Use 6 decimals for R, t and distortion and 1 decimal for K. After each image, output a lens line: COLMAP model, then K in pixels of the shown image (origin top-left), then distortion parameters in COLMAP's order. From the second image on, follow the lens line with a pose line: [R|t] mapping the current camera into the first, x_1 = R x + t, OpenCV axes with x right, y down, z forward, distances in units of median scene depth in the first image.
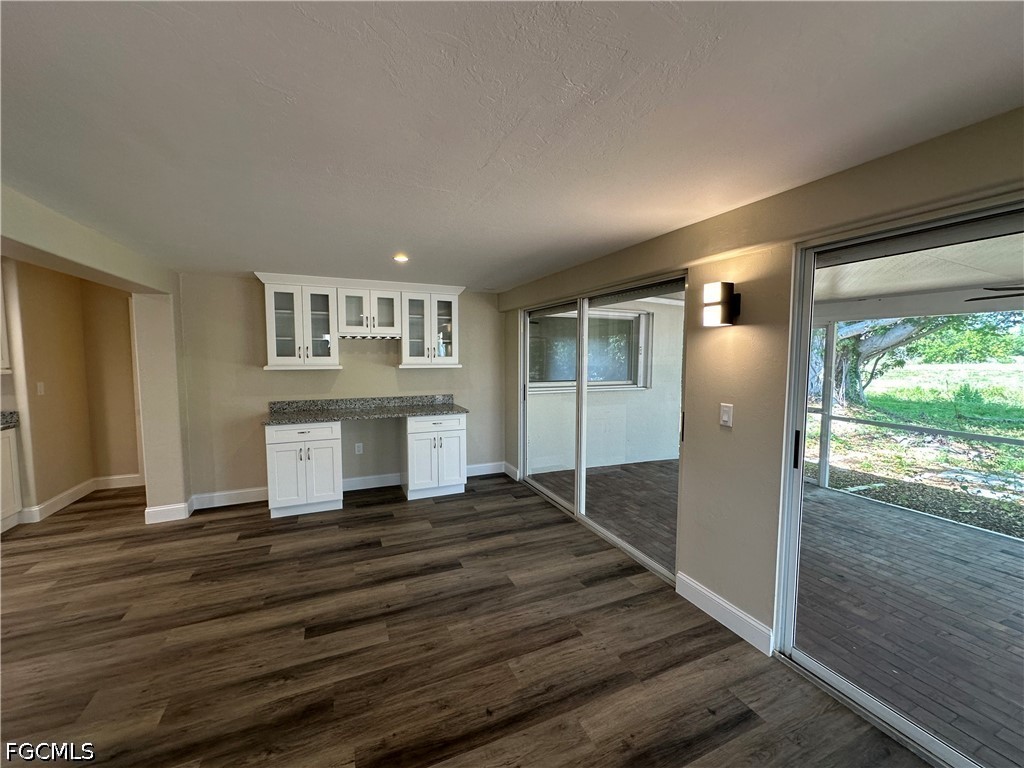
lens RADIAL K [[406.9, 0, 511.4], [0, 406.9, 384.5], [0, 0, 1]] dist [-0.005259, 0.001276]
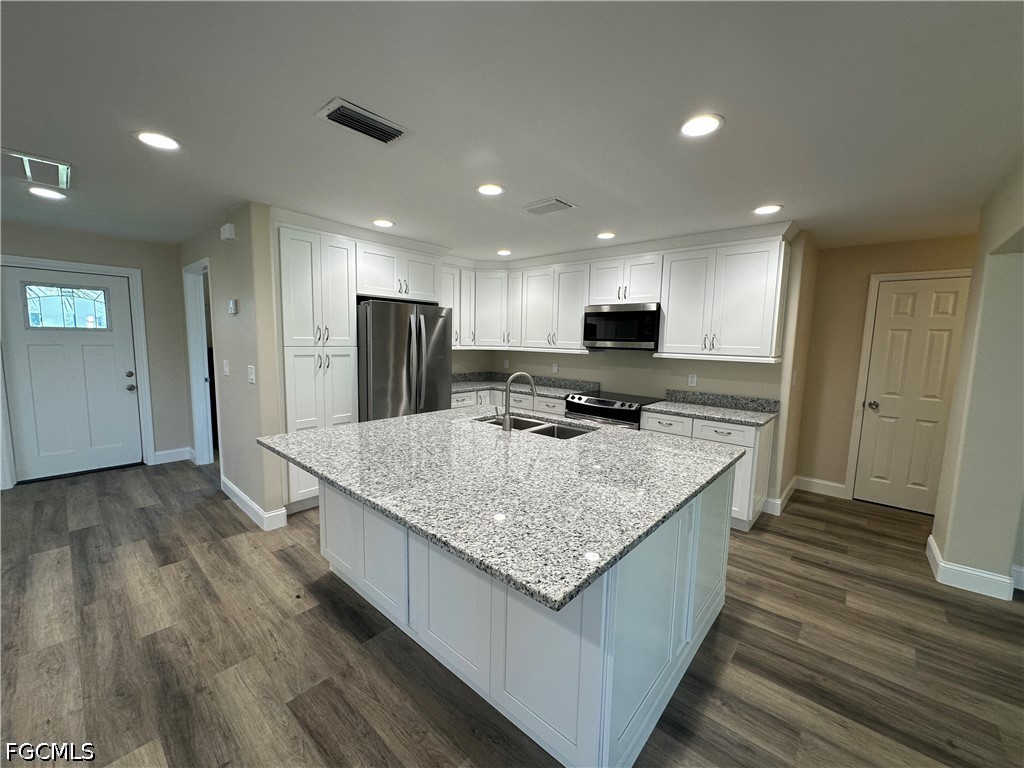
lens RADIAL K [[406.9, 0, 512.8], [0, 406.9, 384.7], [0, 0, 1]] dist [-0.005259, 0.001276]
pose [[0.426886, 0.111545, -0.897400, -0.613064], [-0.090264, 0.992663, 0.080448, 0.008078], [0.899789, 0.046660, 0.433823, -0.003670]]
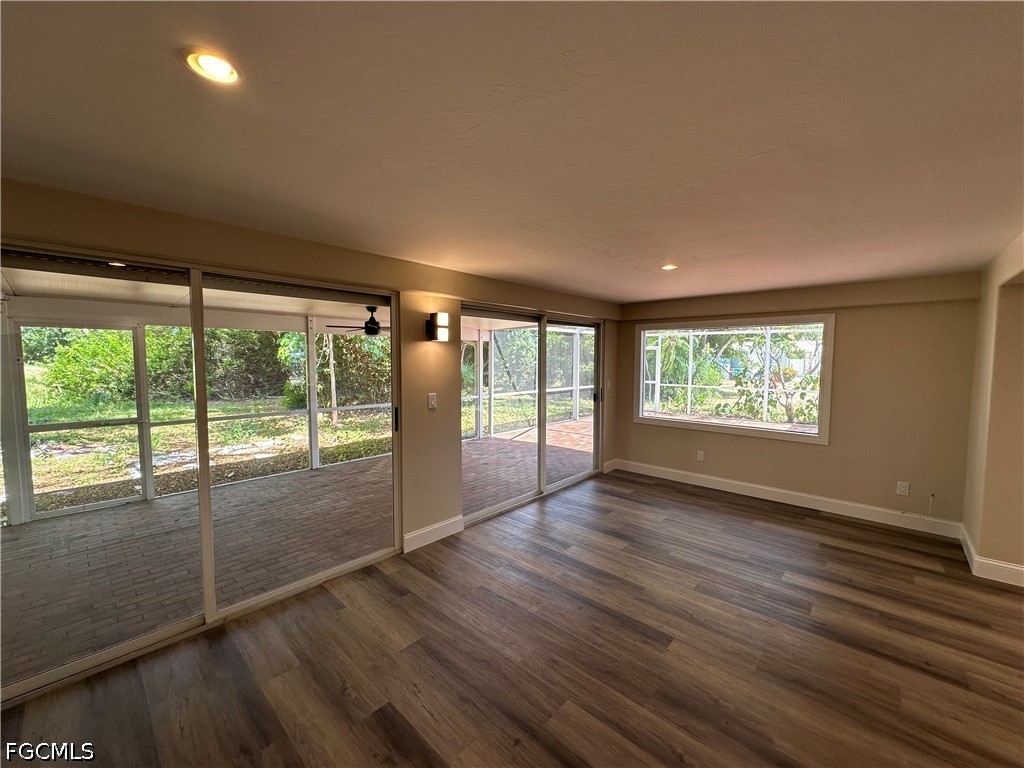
lens RADIAL K [[406.9, 0, 511.9], [0, 406.9, 385.8], [0, 0, 1]] dist [-0.005259, 0.001276]
pose [[-0.408013, -0.062039, 0.910866, -0.583268], [0.065267, 0.993154, 0.096880, -0.064658], [-0.910640, 0.098978, -0.401170, 0.818466]]
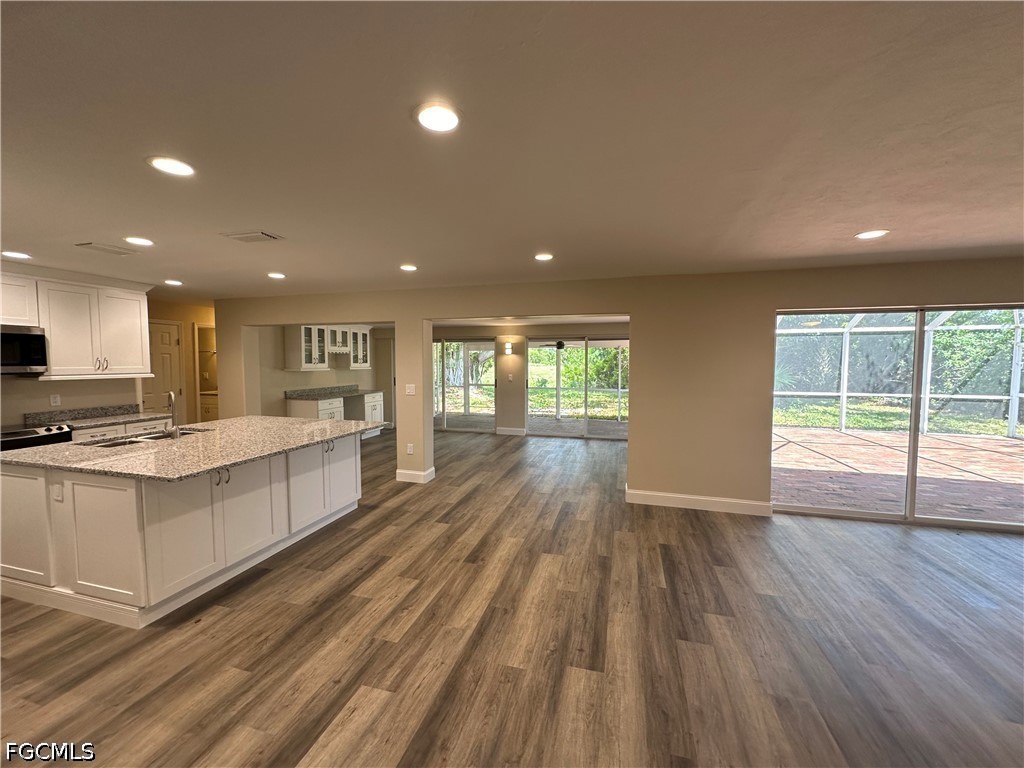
lens RADIAL K [[406.9, 0, 510.8], [0, 406.9, 382.5], [0, 0, 1]] dist [-0.005259, 0.001276]
pose [[0.627927, -0.041280, 0.777177, -1.472359], [0.059583, 0.998211, 0.004880, 0.062076], [-0.775988, 0.043243, 0.629264, -0.841390]]
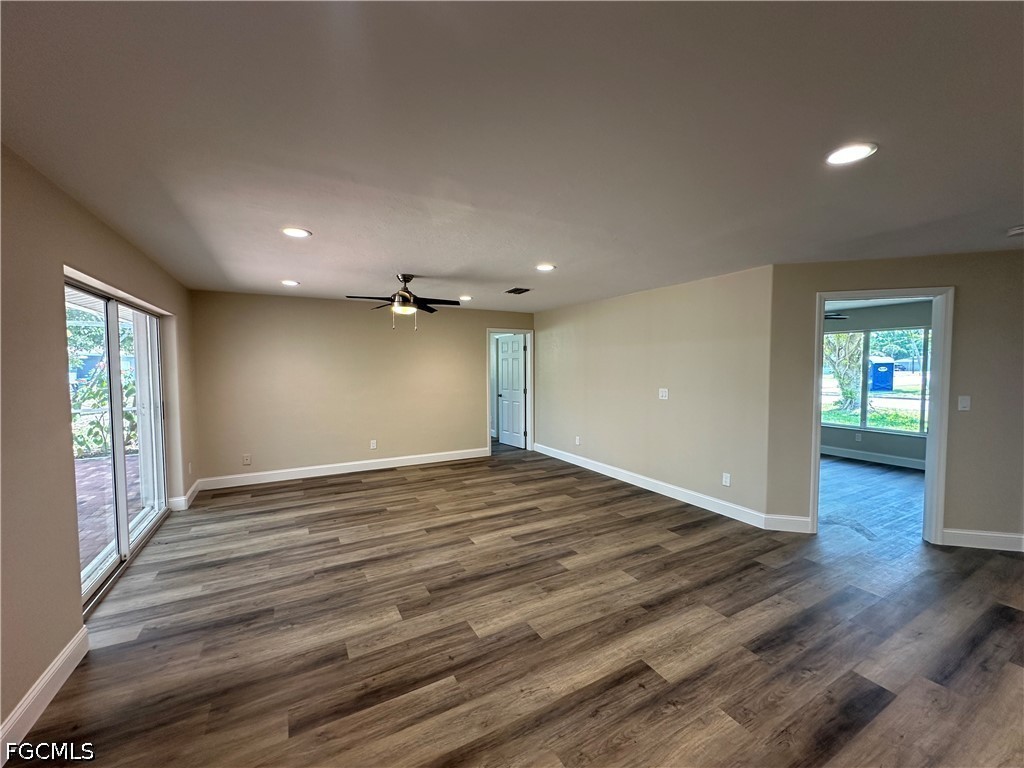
lens RADIAL K [[406.9, 0, 511.5], [0, 406.9, 384.3], [0, 0, 1]] dist [-0.005259, 0.001276]
pose [[-0.995036, 0.005611, -0.099358, -0.743561], [-0.006605, 0.992484, 0.122198, 0.010087], [0.099297, 0.122248, -0.987520, -0.074443]]
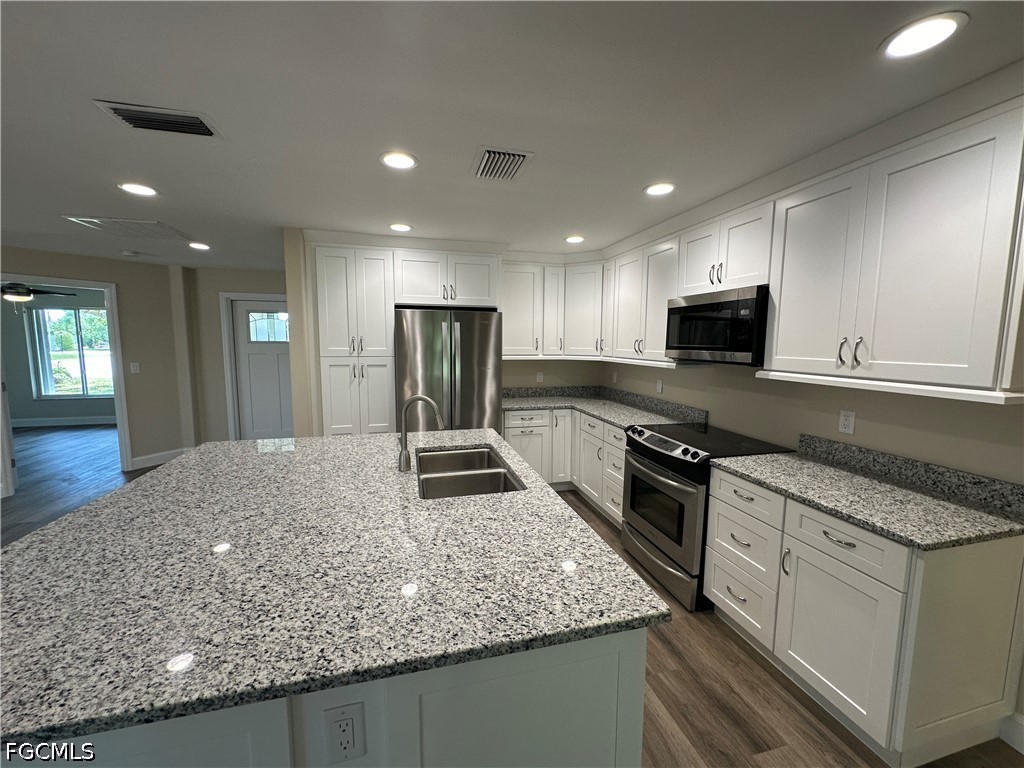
lens RADIAL K [[406.9, 0, 511.2], [0, 406.9, 384.2], [0, 0, 1]] dist [-0.005259, 0.001276]
pose [[-0.146858, 0.104420, -0.983631, -0.745167], [-0.082695, 0.989635, 0.117404, -0.043363], [0.985695, 0.098583, -0.136701, 0.501752]]
